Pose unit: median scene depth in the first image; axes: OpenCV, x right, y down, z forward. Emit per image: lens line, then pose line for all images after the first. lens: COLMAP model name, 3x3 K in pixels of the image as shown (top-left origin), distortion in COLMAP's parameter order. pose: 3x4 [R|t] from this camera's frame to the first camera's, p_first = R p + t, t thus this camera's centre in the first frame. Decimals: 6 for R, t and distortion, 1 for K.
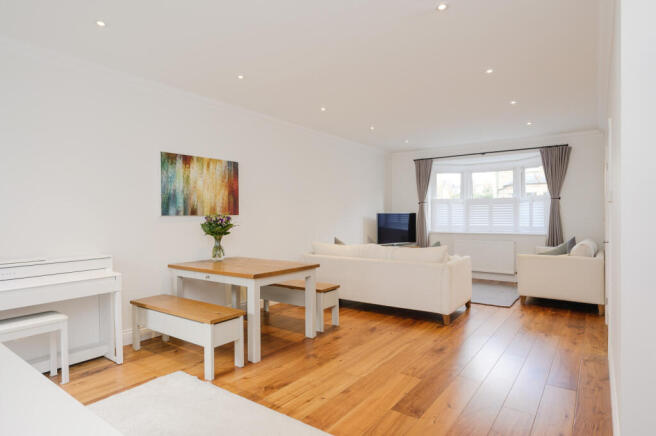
lens RADIAL K [[363.7, 0, 328.1], [0, 363.7, 221.1], [0, 0, 1]] dist [0.001376, 0.000064]
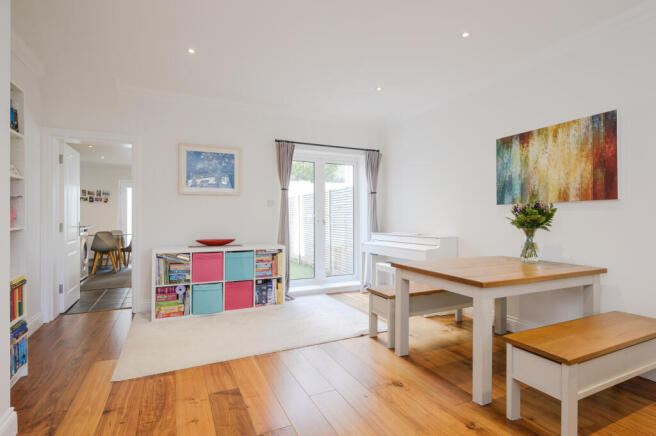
lens RADIAL K [[327.2, 0, 327.4], [0, 327.2, 215.1], [0, 0, 1]] dist [-0.002546, -0.000263]
pose [[-0.468778, 0.008329, -0.883277, 0.500337], [0.000381, 0.999957, 0.009227, 0.004219], [0.883316, 0.003989, -0.468761, 0.945942]]
